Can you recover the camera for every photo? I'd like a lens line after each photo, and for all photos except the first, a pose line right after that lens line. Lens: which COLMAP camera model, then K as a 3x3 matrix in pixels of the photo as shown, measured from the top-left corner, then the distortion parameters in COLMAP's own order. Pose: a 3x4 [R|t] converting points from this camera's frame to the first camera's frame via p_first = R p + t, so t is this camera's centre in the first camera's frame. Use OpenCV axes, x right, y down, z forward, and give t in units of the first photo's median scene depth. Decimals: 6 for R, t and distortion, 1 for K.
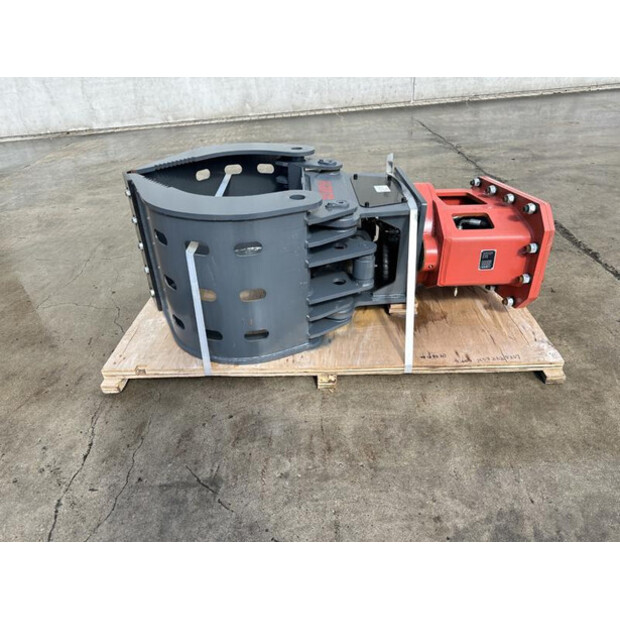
lens RADIAL K [[435.5, 0, 307.9], [0, 435.5, 310.2], [0, 0, 1]] dist [0.005574, -0.019634]
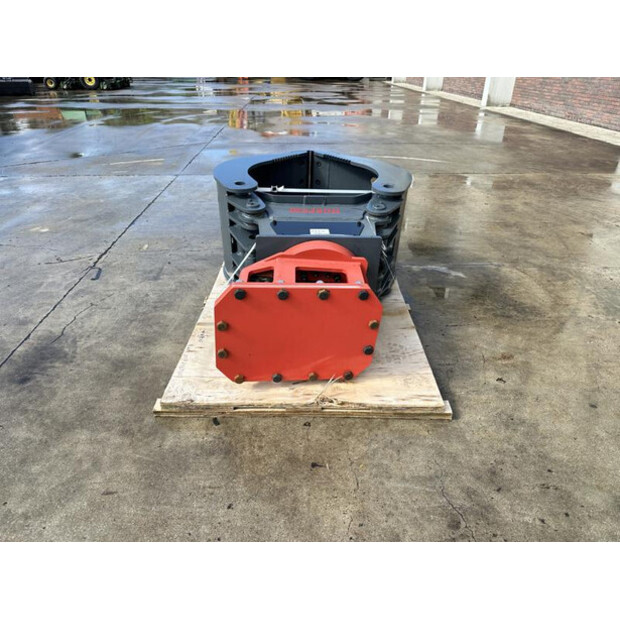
lens RADIAL K [[435.5, 0, 312.5], [0, 435.5, 307.8], [0, 0, 1]] dist [0.005574, -0.019634]
pose [[0.027383, 0.558978, -0.828730, 1.245754], [-0.559441, 0.695619, 0.450710, -0.668926], [0.828418, 0.451284, 0.331763, 0.791245]]
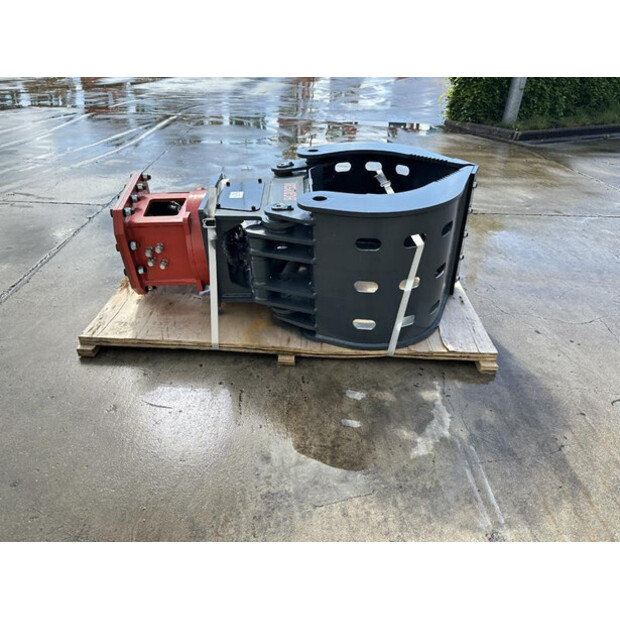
lens RADIAL K [[435.5, 0, 307.8], [0, 435.5, 308.6], [0, 0, 1]] dist [0.005574, -0.019634]
pose [[-0.998911, 0.046169, -0.006790, 0.011268], [0.013419, 0.423542, 0.905777, -1.220106], [0.044695, 0.904699, -0.423700, 1.867919]]
